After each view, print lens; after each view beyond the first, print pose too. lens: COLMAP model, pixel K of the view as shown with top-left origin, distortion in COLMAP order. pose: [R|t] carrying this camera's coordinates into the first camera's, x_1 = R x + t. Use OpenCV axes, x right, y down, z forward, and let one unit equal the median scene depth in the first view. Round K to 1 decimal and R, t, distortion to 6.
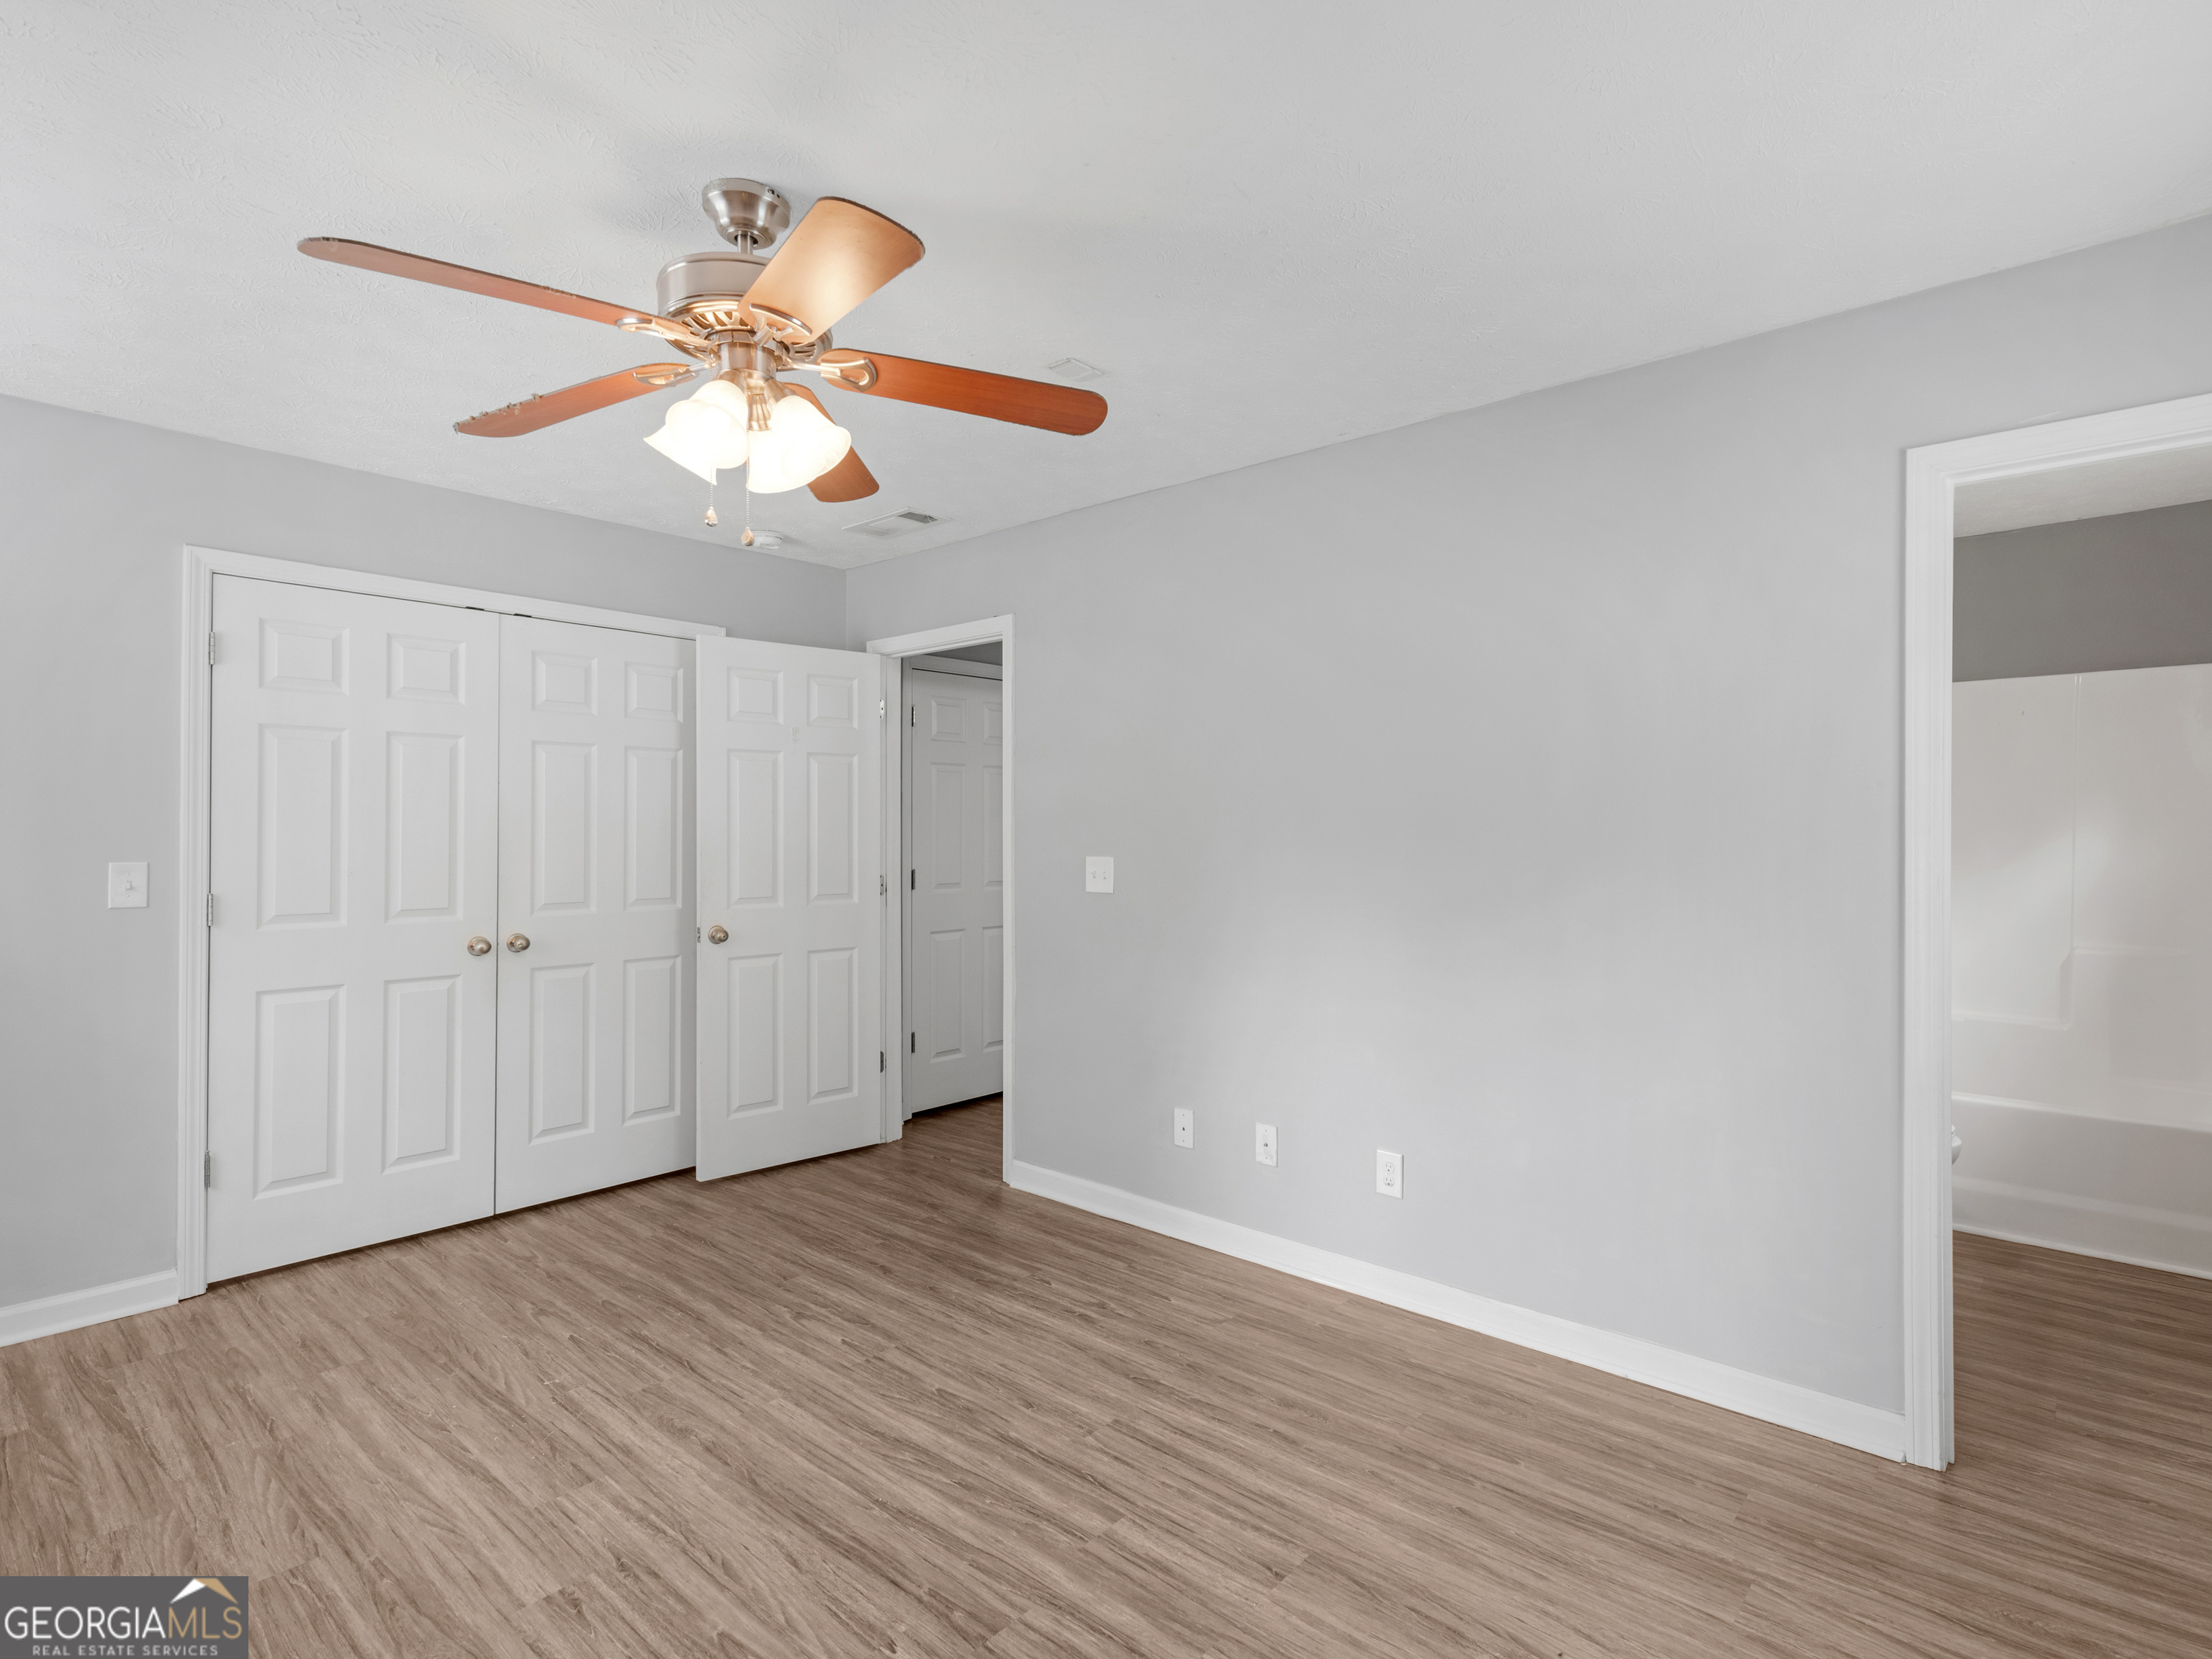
lens RADIAL K [[1126.0, 0, 1107.4], [0, 1126.0, 814.7], [0, 0, 1]] dist [0.013528, -0.000330]
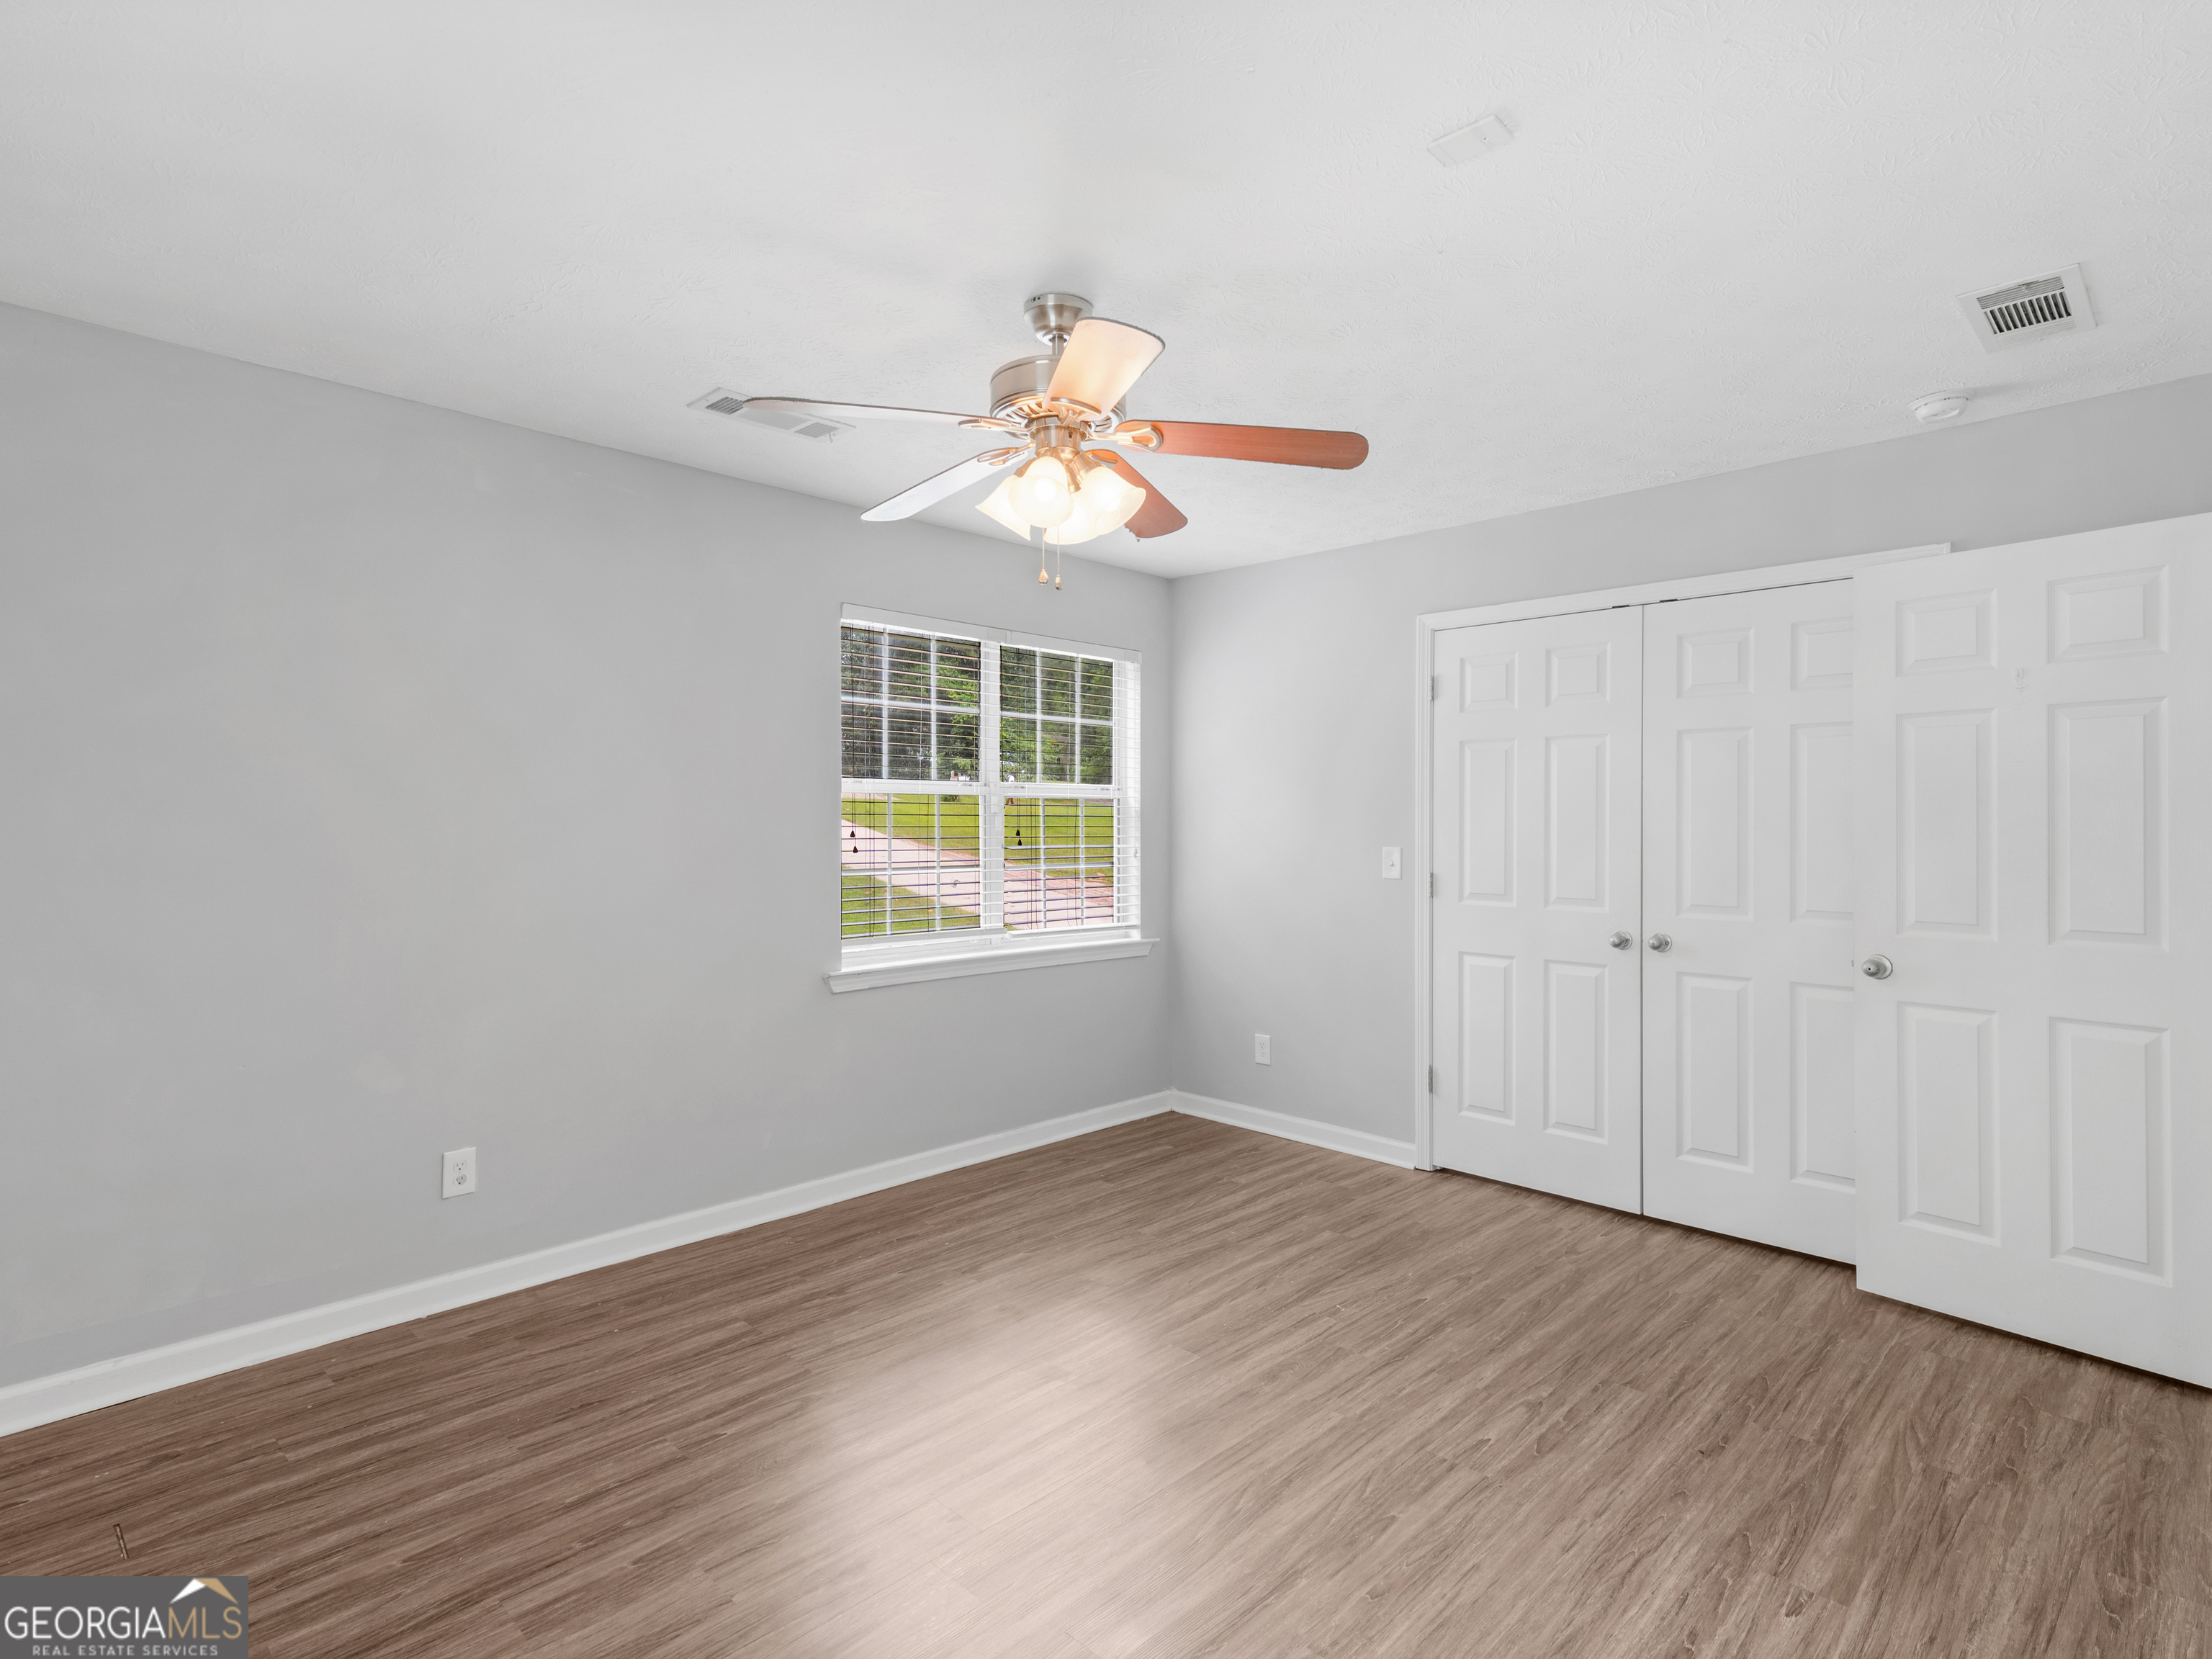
lens RADIAL K [[1126.0, 0, 1107.4], [0, 1126.0, 814.7], [0, 0, 1]] dist [0.013528, -0.000330]
pose [[-0.048912, -0.008135, -0.998770, 0.614004], [0.010890, 0.999903, -0.008677, 0.010589], [0.998744, -0.011301, -0.048819, 0.767339]]
